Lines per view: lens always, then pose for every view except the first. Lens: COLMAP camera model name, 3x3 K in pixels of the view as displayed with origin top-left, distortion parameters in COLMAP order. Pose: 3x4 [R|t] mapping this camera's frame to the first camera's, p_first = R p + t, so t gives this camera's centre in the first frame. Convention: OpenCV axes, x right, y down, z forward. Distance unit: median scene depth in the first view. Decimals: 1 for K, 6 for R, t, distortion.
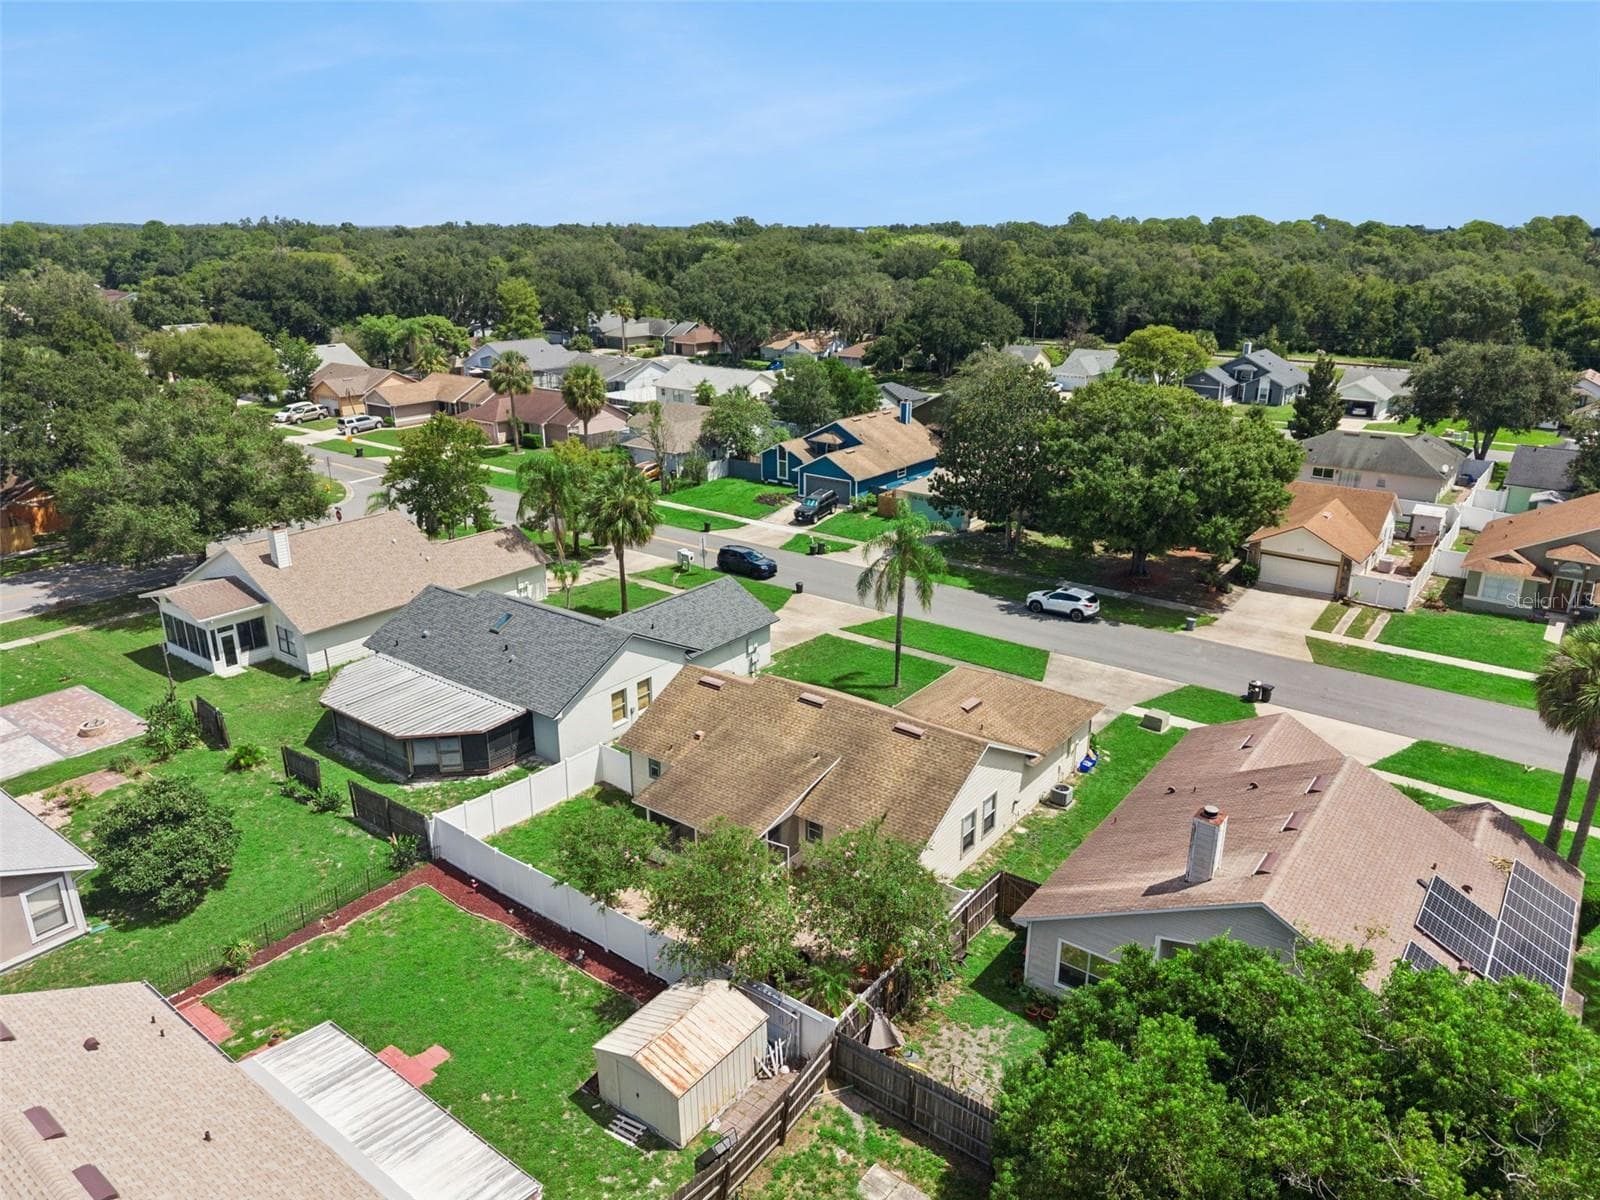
lens RADIAL K [[1077.9, 0, 800.0], [0, 1077.9, 600.0], [0, 0, 1]] dist [0.043746, -0.055318]
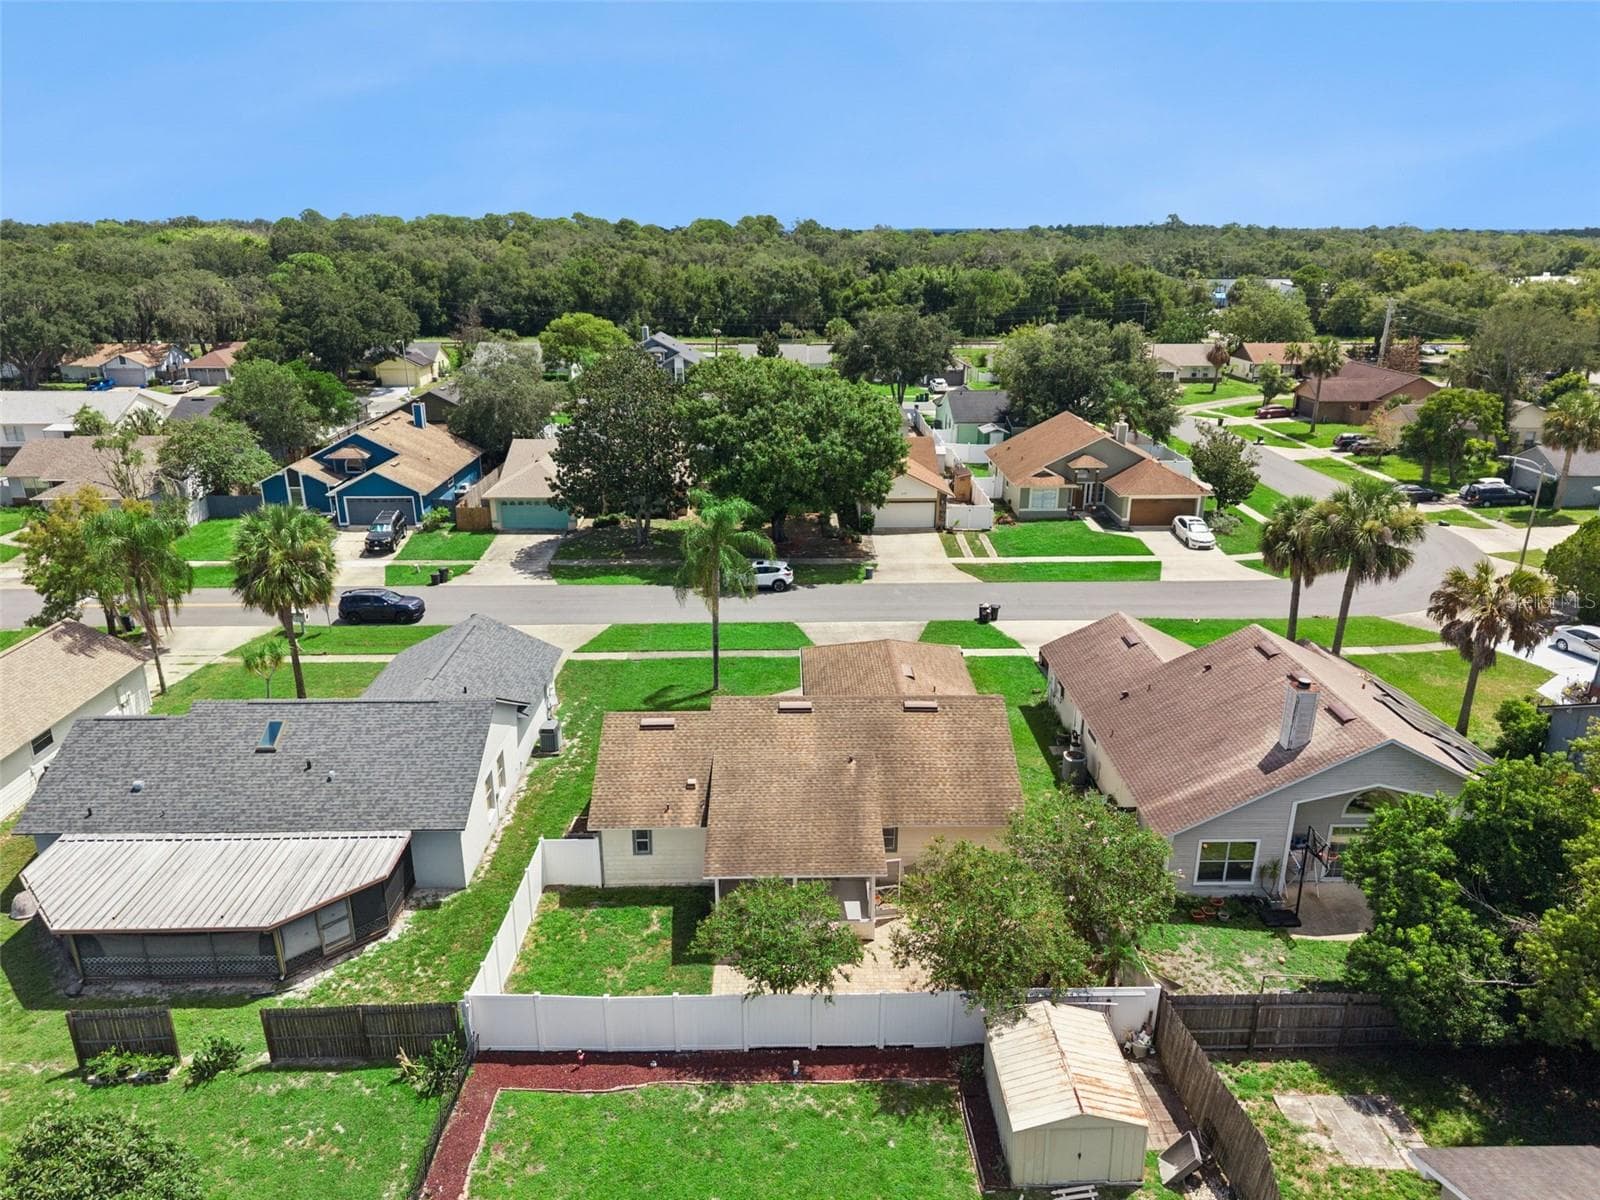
lens RADIAL K [[1077.9, 0, 800.0], [0, 1077.9, 600.0], [0, 0, 1]] dist [0.043746, -0.055318]
pose [[0.786660, -0.200400, 0.583957, -0.307889], [0.200674, 0.977491, 0.065120, -0.032704], [-0.583863, 0.065958, 0.809168, 0.165319]]
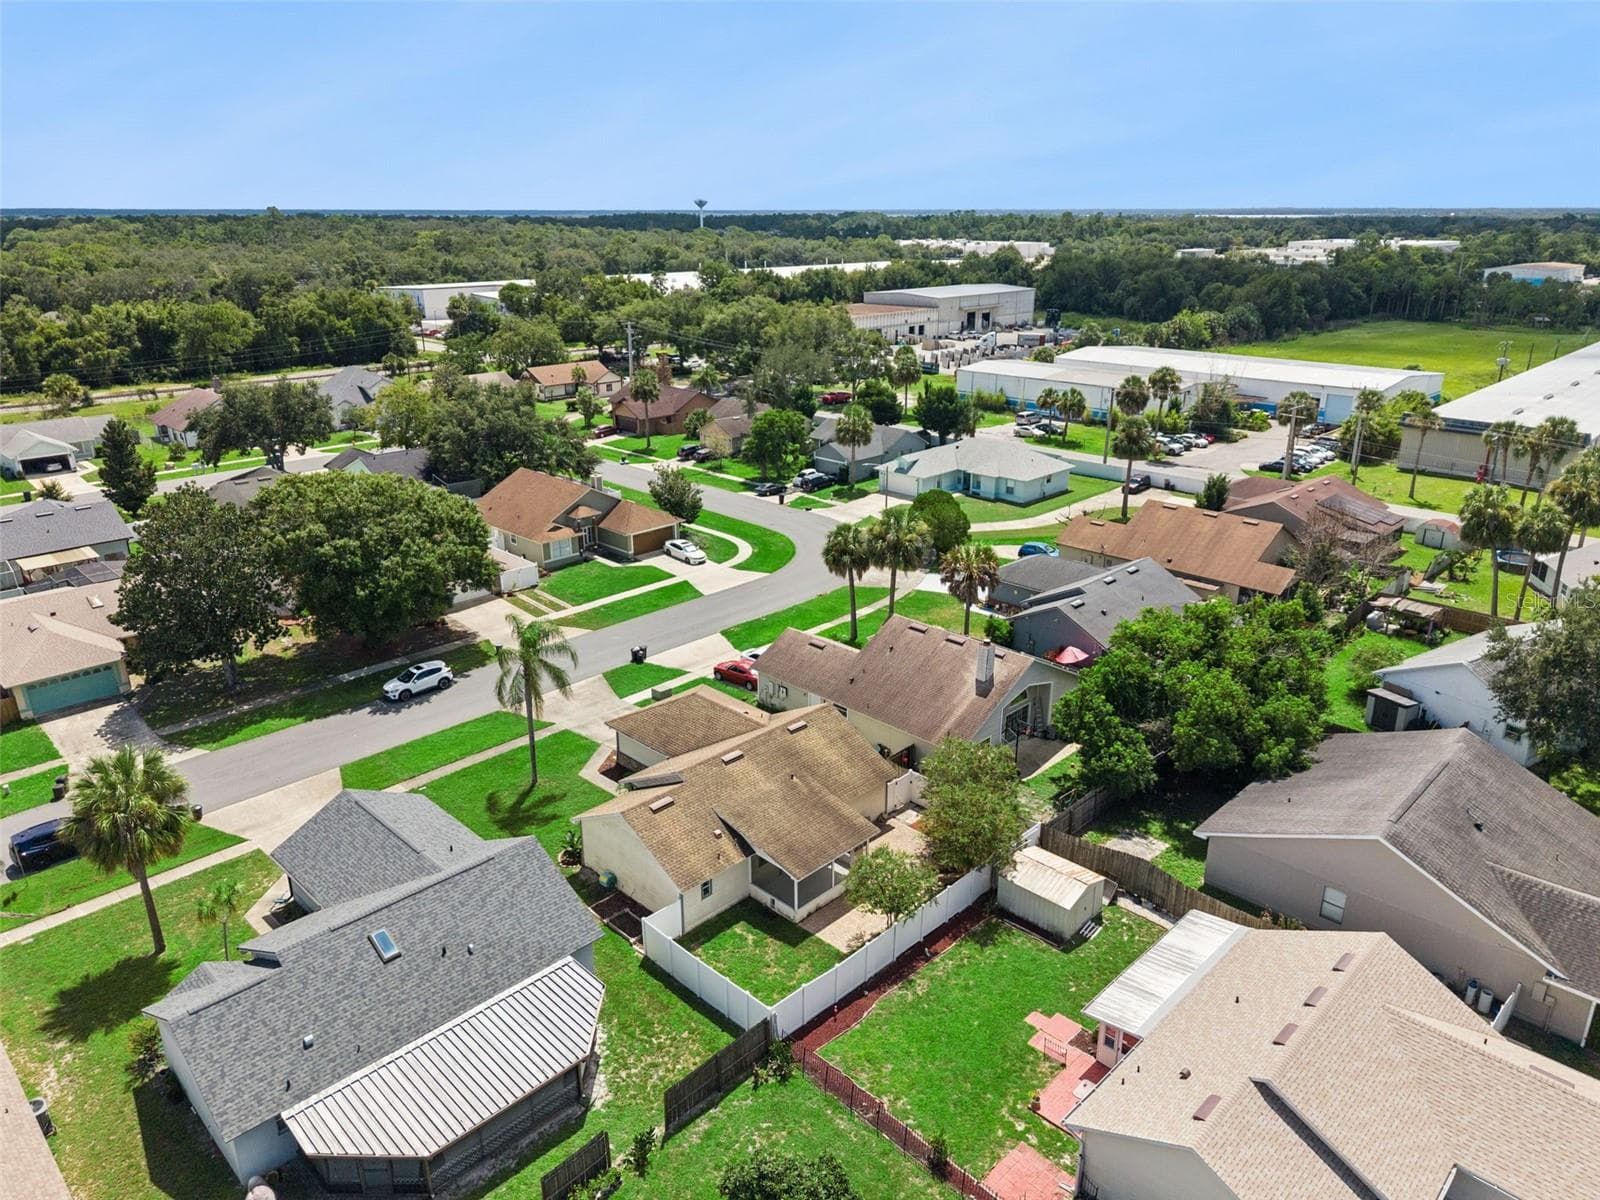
lens RADIAL K [[1081.1, 0, 799.0], [0, 1081.1, 591.9], [0, 0, 1]] dist [0.067382, -0.083897]
pose [[0.128671, -0.330622, 0.934951, -0.672661], [0.323746, 0.905138, 0.275525, -0.247303], [-0.937354, 0.267235, 0.223502, 0.375661]]
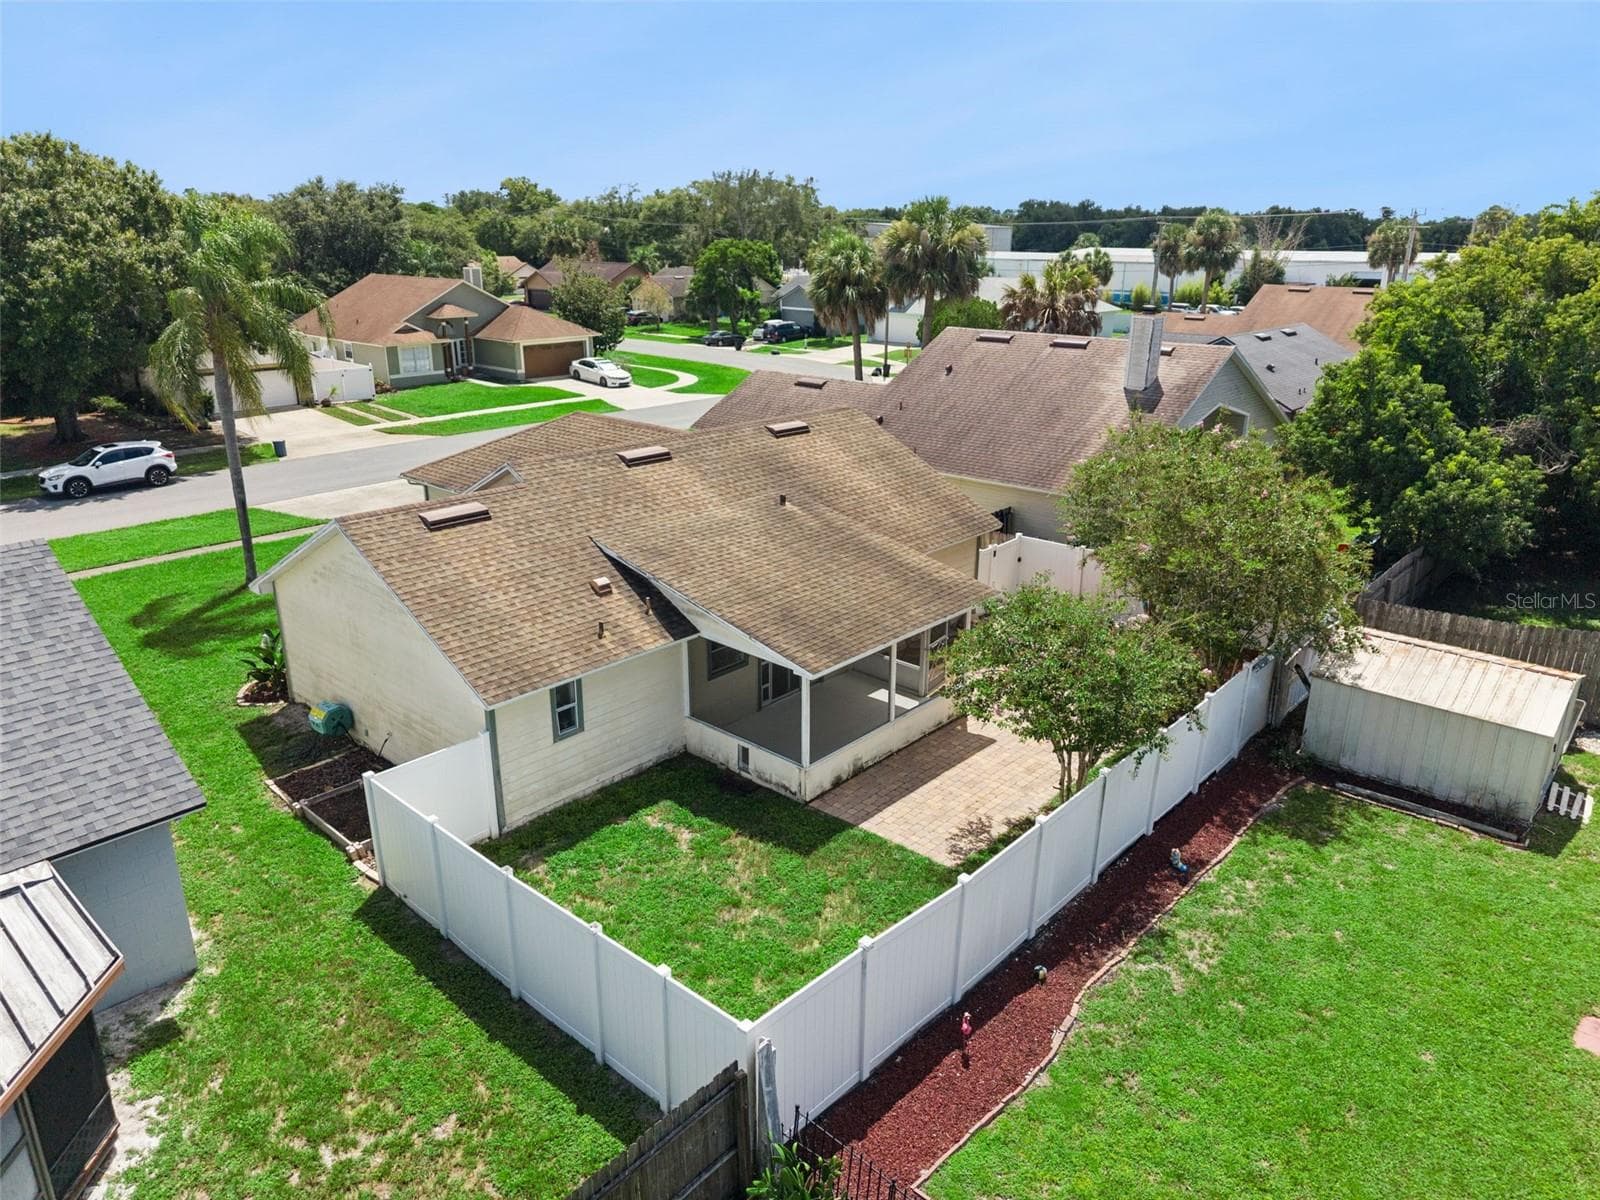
lens RADIAL K [[1077.9, 0, 800.0], [0, 1077.9, 600.0], [0, 0, 1]] dist [0.043746, -0.055318]
pose [[0.083770, -0.322608, 0.942818, -0.320155], [0.319207, 0.904974, 0.281297, 0.020343], [-0.943975, 0.277390, 0.178789, 0.532356]]
